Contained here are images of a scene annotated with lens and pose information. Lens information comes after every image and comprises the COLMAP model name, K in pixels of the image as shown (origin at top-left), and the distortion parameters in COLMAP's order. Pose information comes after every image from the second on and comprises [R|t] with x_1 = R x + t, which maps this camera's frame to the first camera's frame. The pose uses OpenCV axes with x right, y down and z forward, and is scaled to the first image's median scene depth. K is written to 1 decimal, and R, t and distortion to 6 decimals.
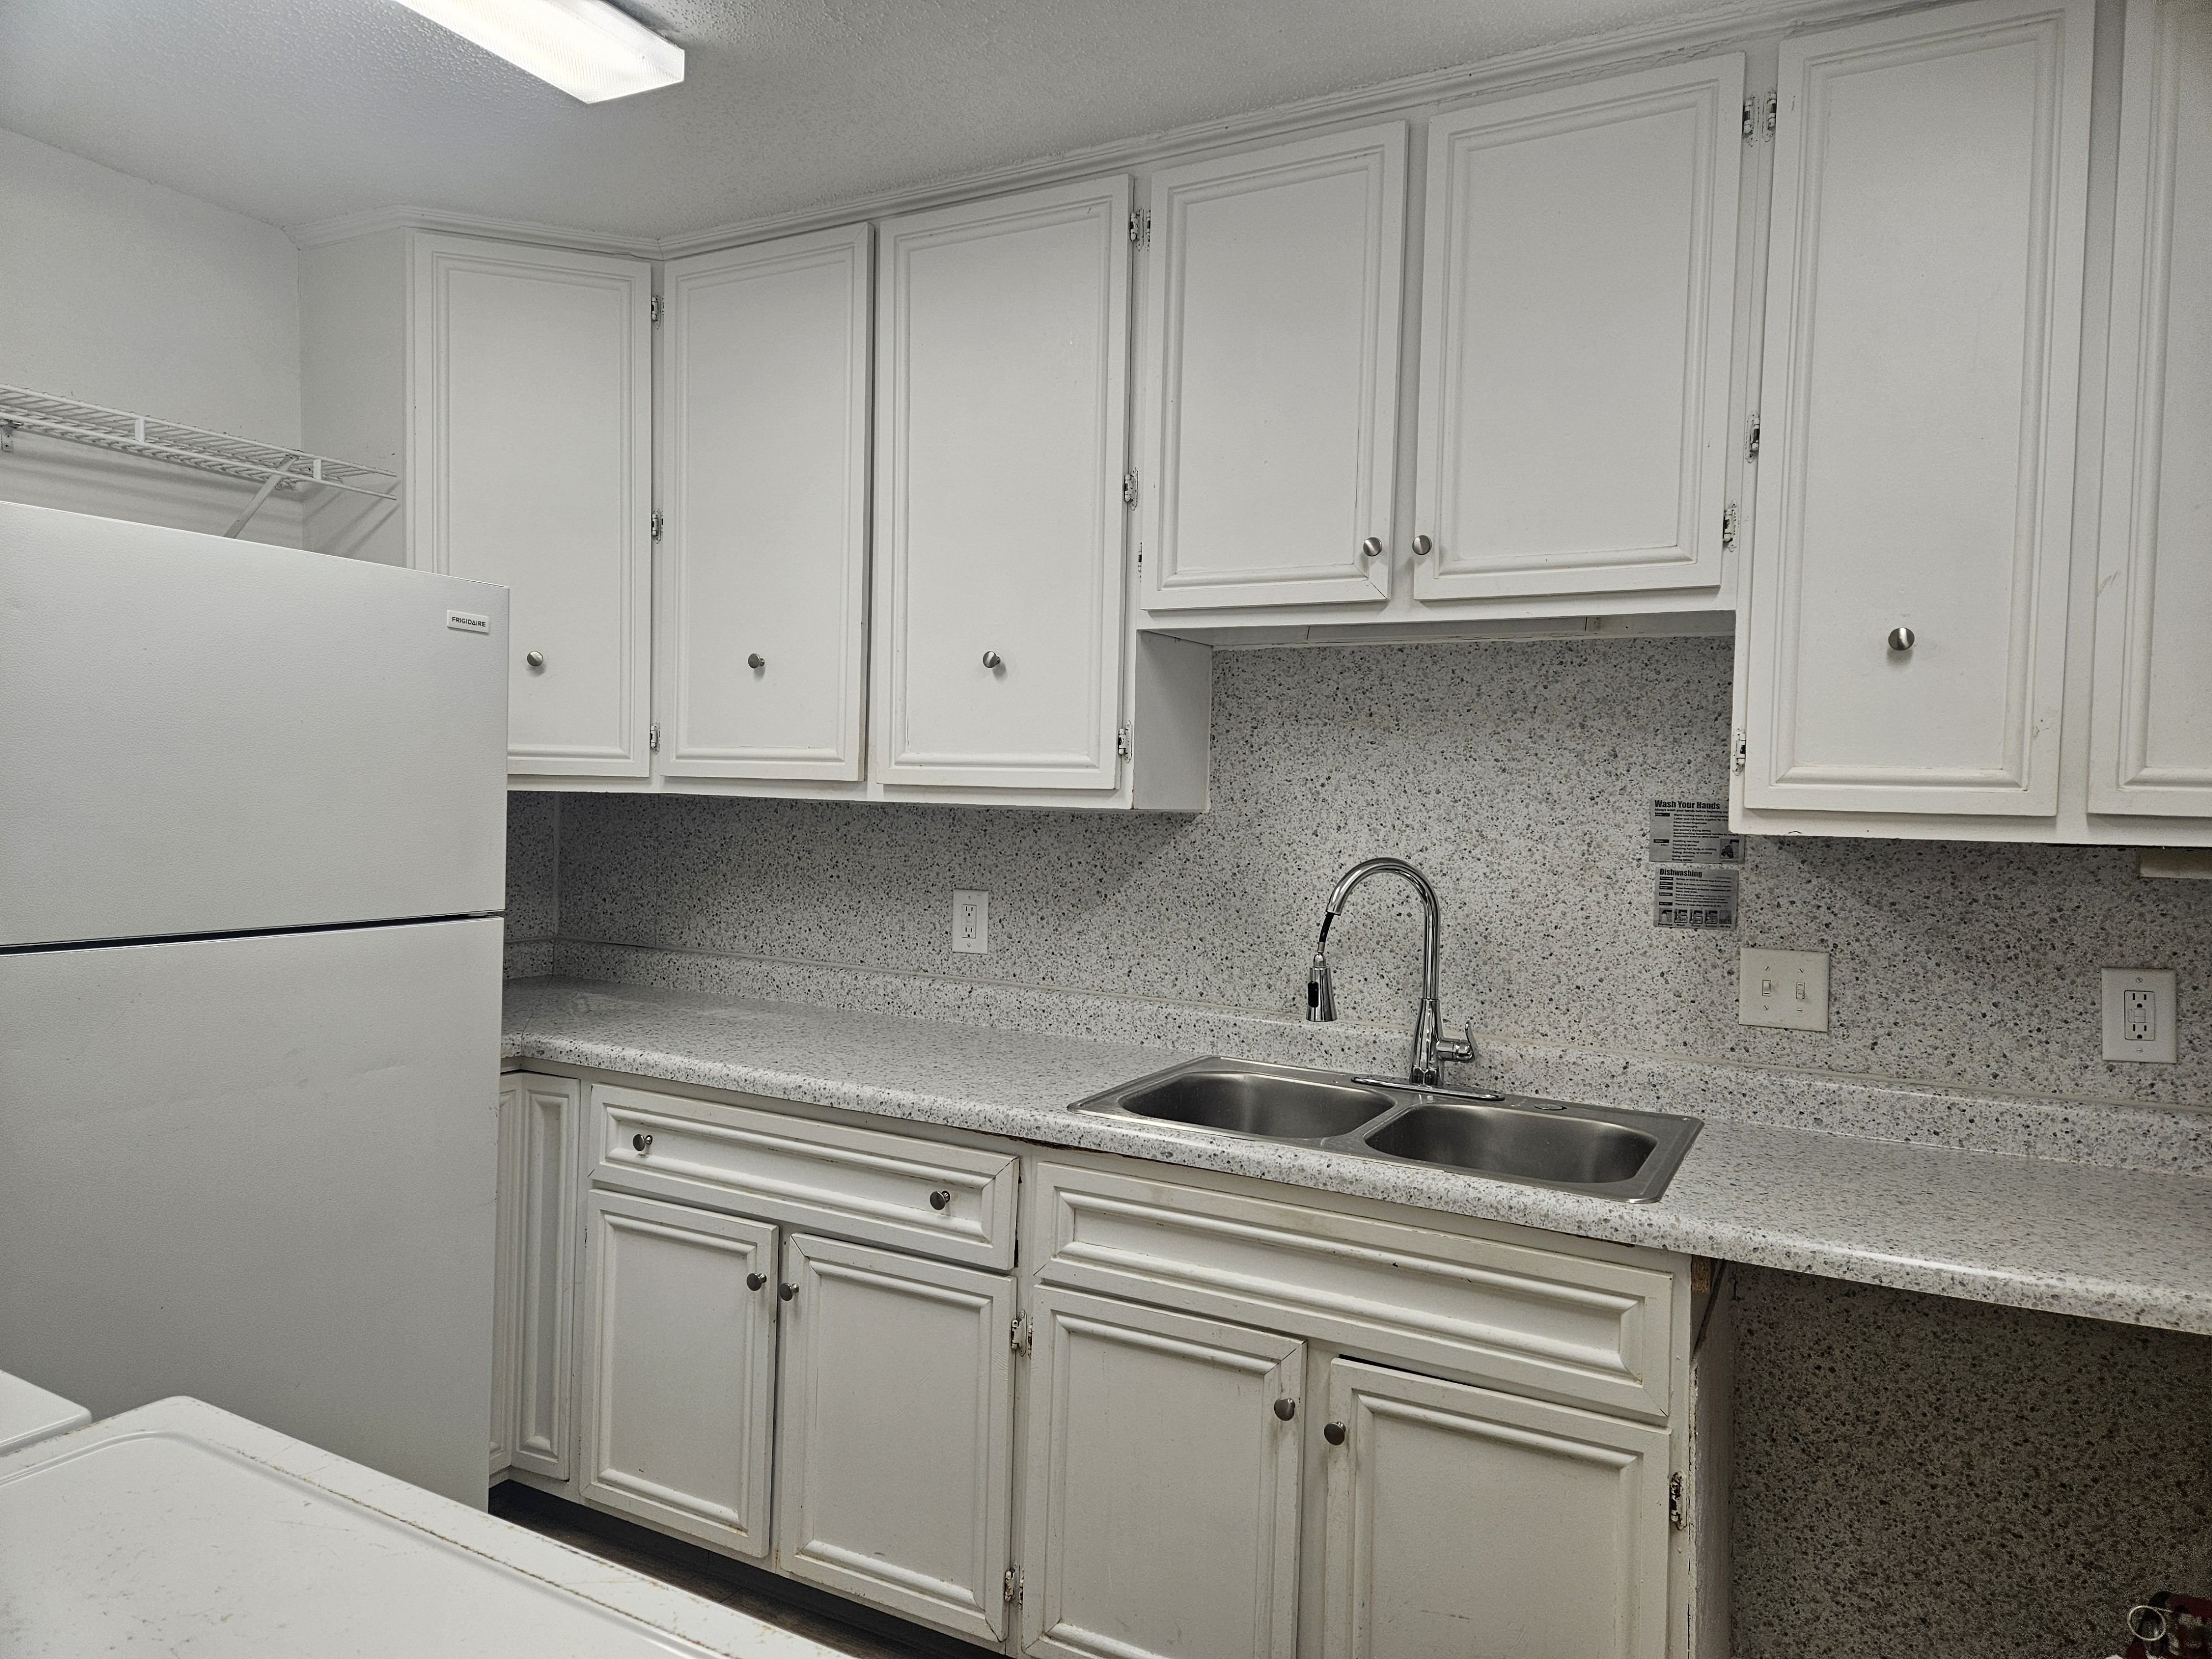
lens RADIAL K [[1470.1, 0, 1095.5], [0, 1470.1, 828.6], [0, 0, 1]] dist [0.071147, -0.050140]
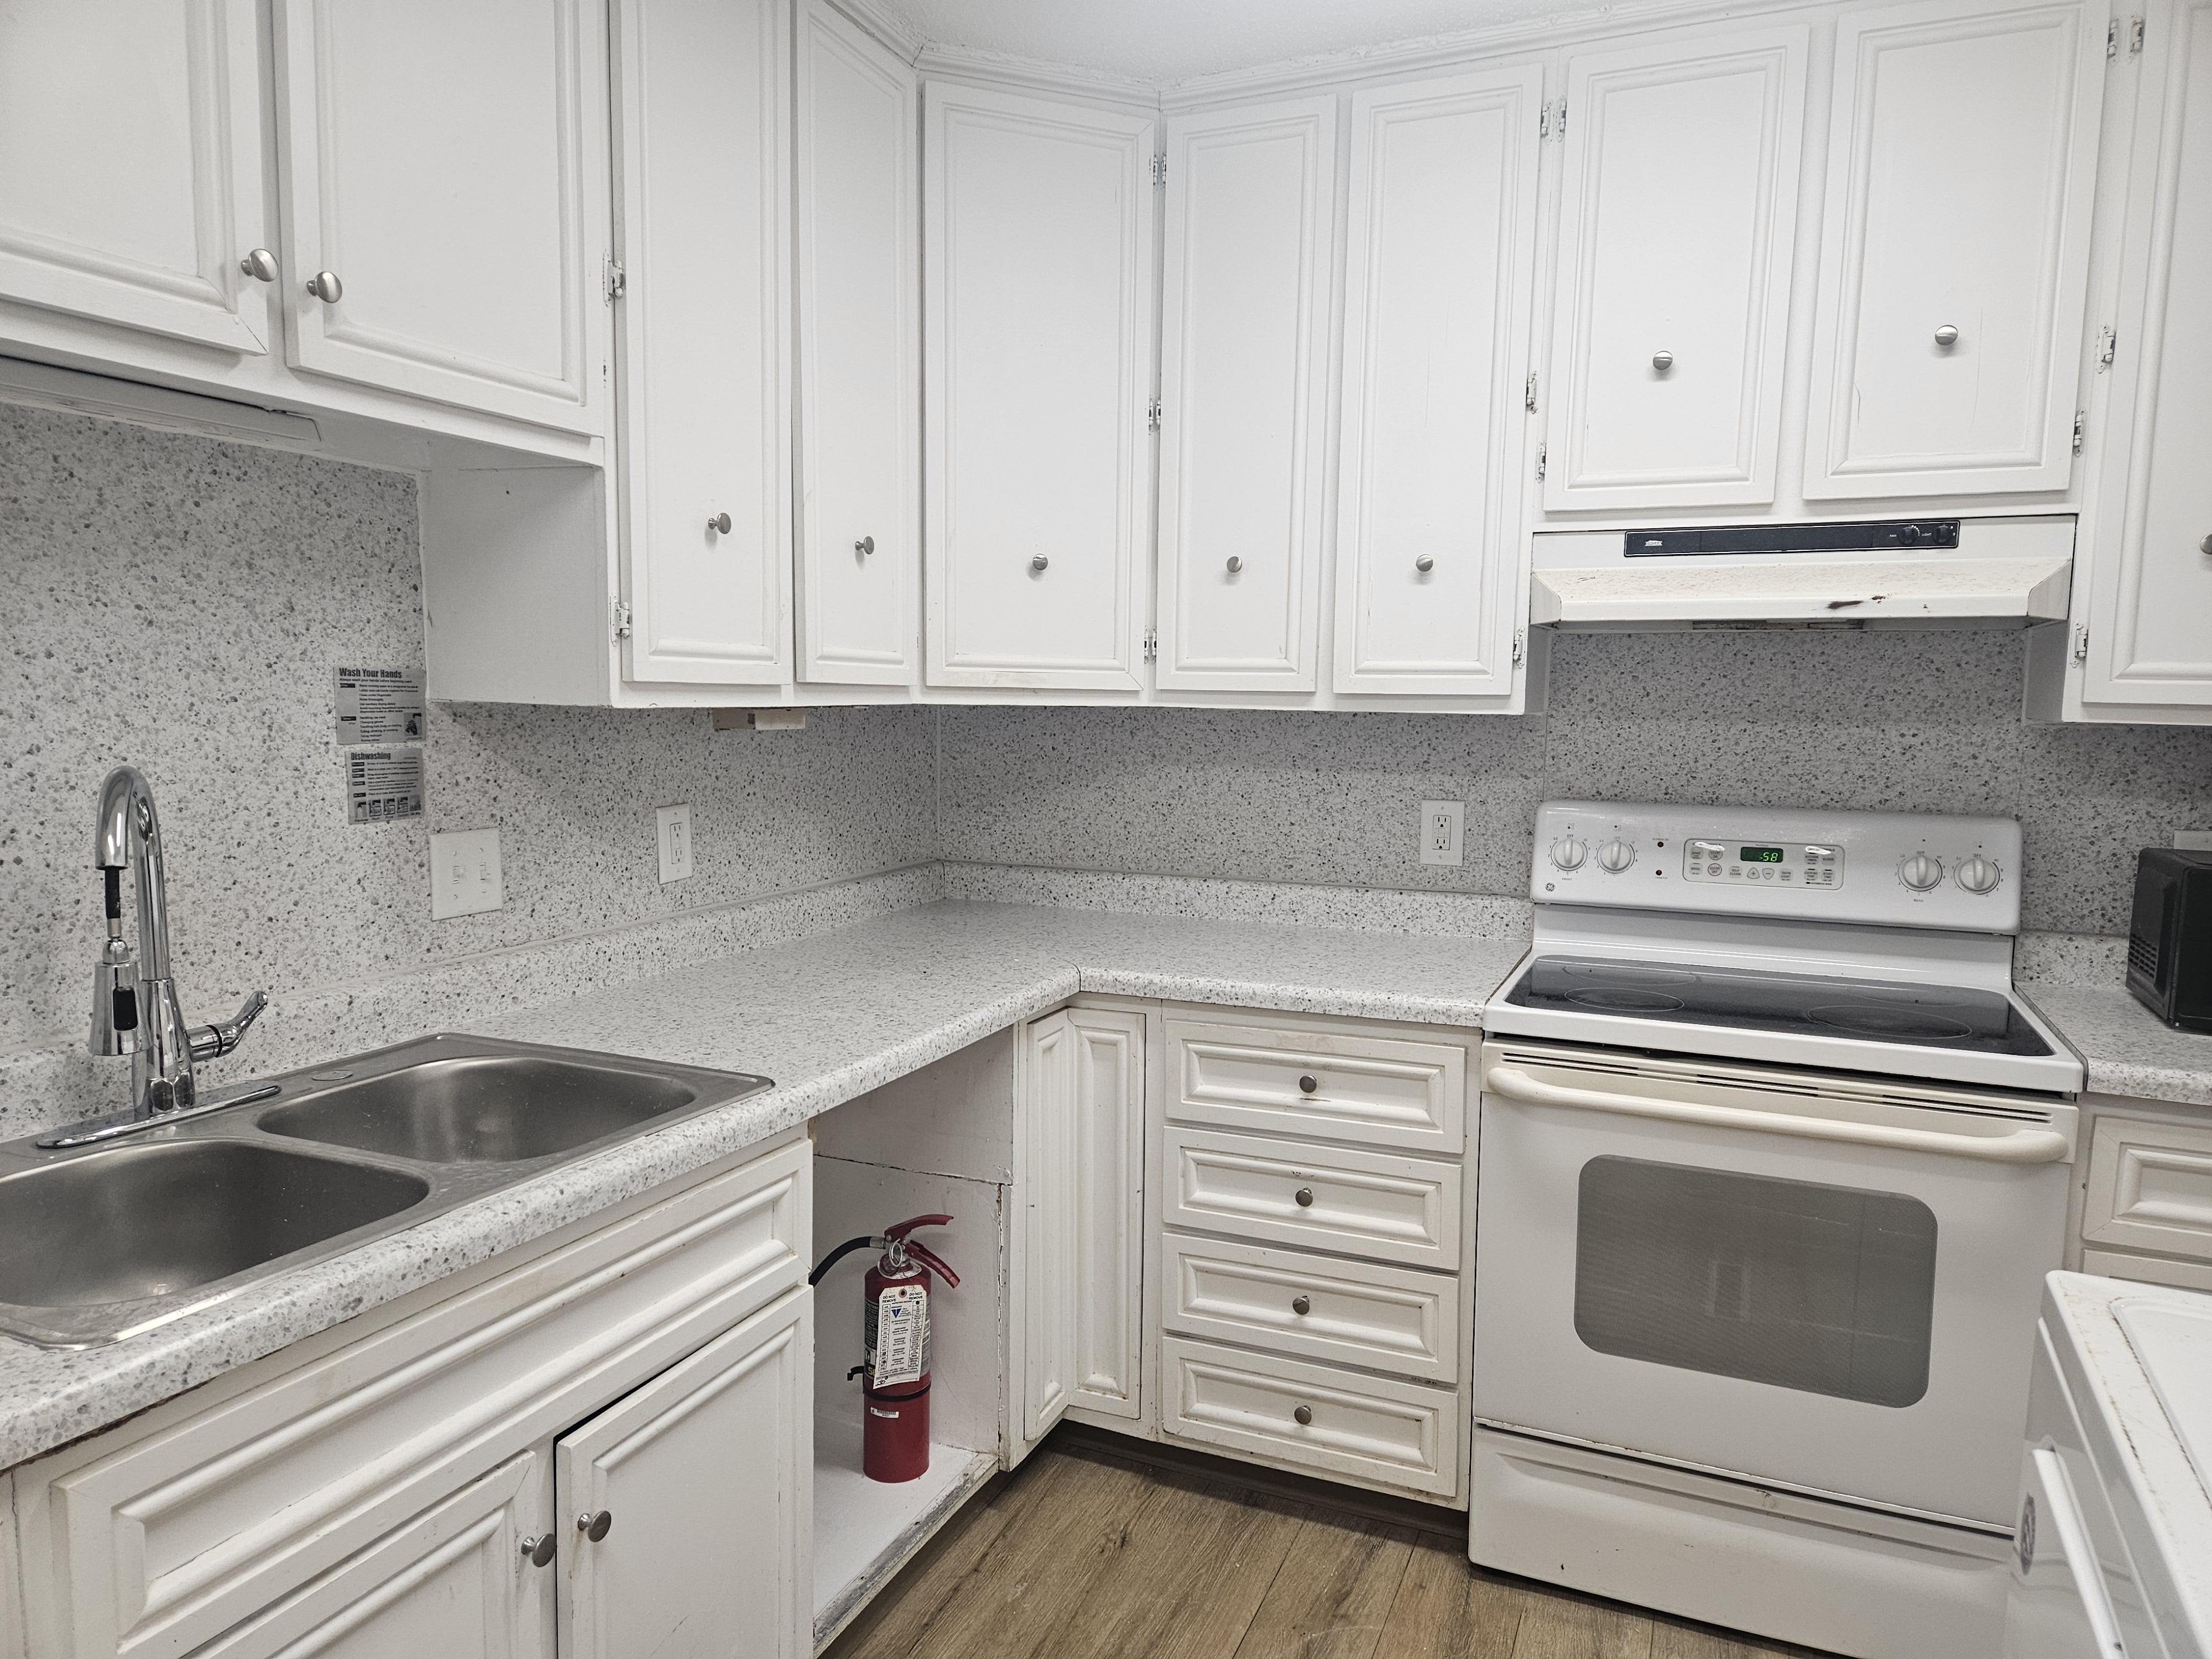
lens RADIAL K [[1470.1, 0, 1098.8], [0, 1470.1, 832.2], [0, 0, 1]] dist [0.071147, -0.050140]
pose [[-0.087478, -0.122456, 0.988611, -0.467823], [0.007329, 0.992310, 0.123562, -0.027699], [-0.996139, 0.018055, -0.085908, 0.667301]]
